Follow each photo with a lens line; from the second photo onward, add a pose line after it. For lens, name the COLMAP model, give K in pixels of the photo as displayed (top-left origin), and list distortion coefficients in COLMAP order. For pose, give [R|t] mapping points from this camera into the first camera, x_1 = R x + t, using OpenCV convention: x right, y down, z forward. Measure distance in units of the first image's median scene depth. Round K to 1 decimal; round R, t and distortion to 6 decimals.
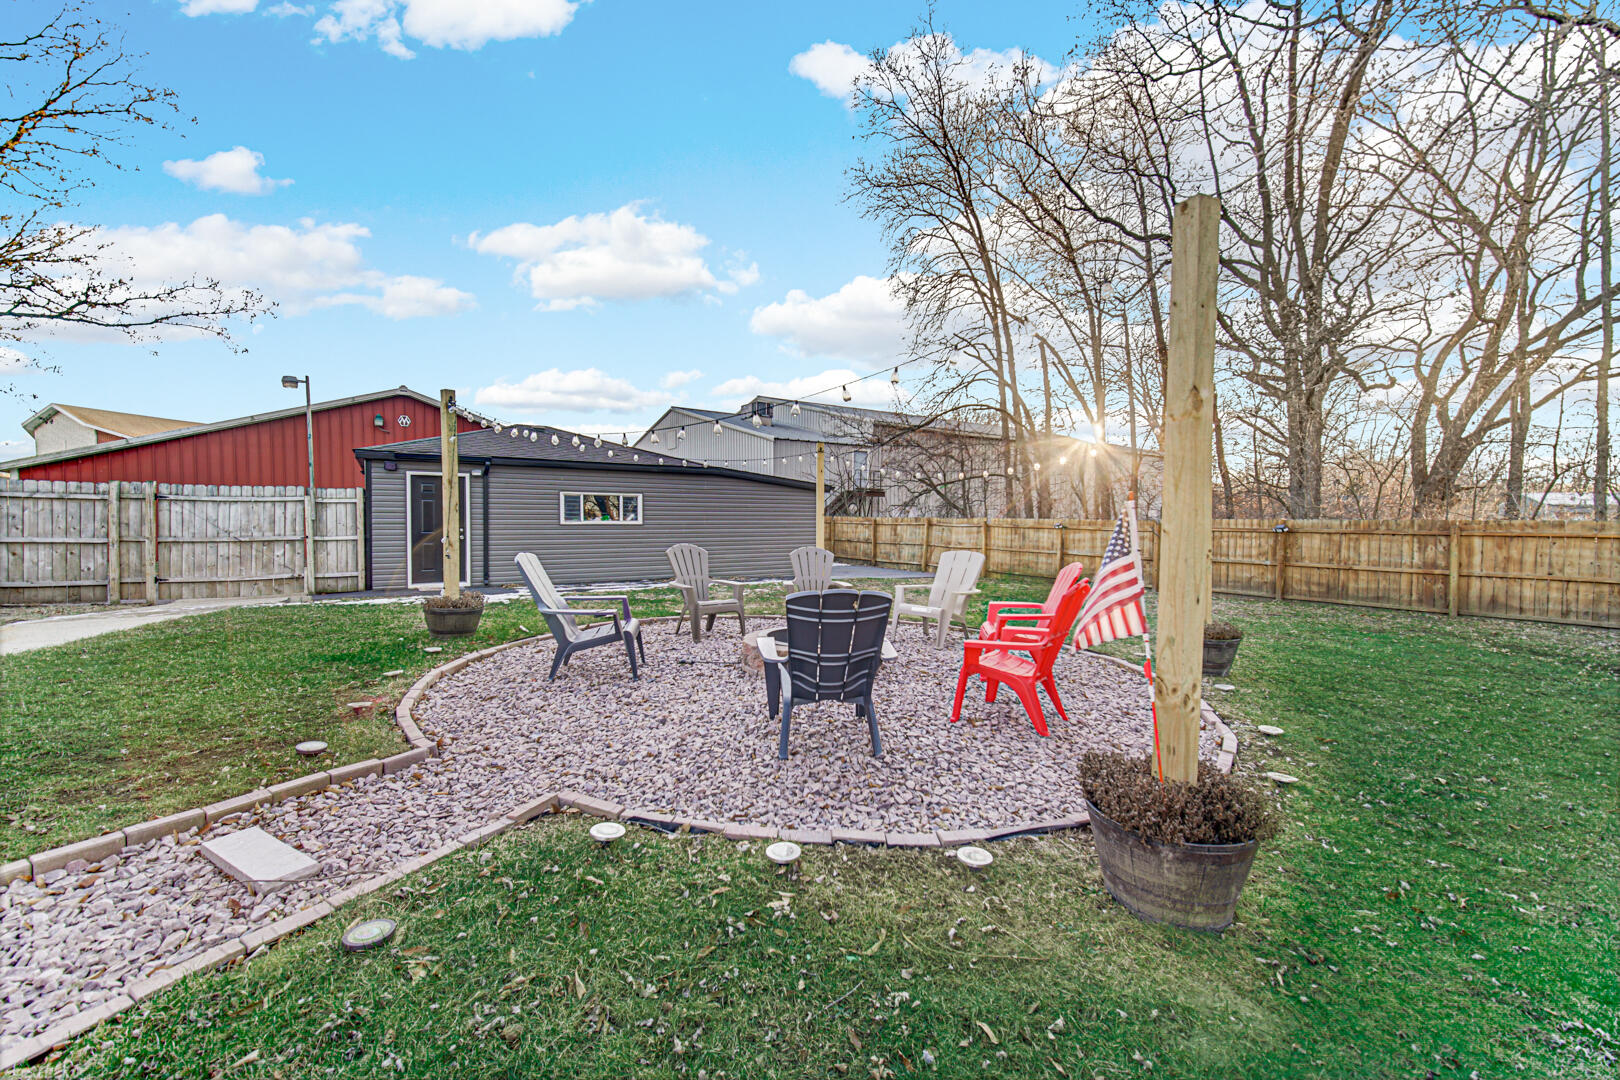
lens RADIAL K [[652.8, 0, 810.0], [0, 652.8, 538.0], [0, 0, 1]] dist [0.001029, 0.000075]
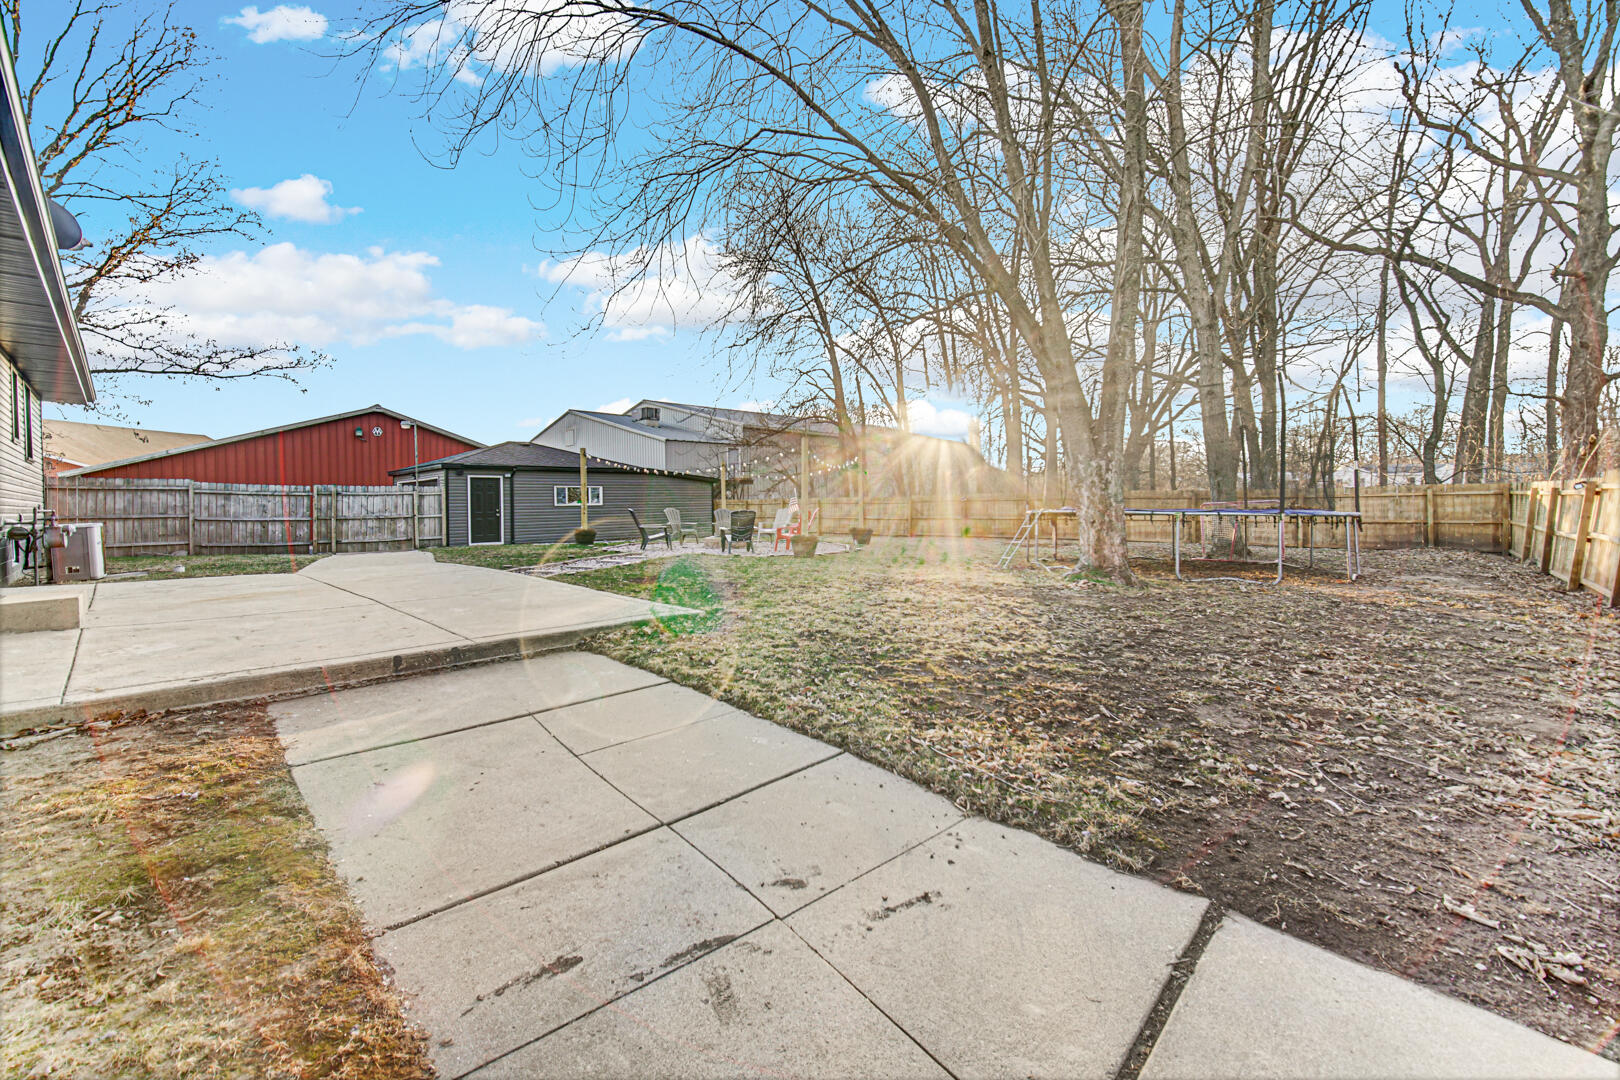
lens RADIAL K [[652.8, 0, 807.1], [0, 652.8, 536.2], [0, 0, 1]] dist [0.001029, 0.000075]
pose [[0.980766, -0.032344, 0.192489, -0.057306], [0.028775, 0.999359, 0.021307, 0.026944], [-0.193055, -0.015358, 0.981068, -0.505153]]
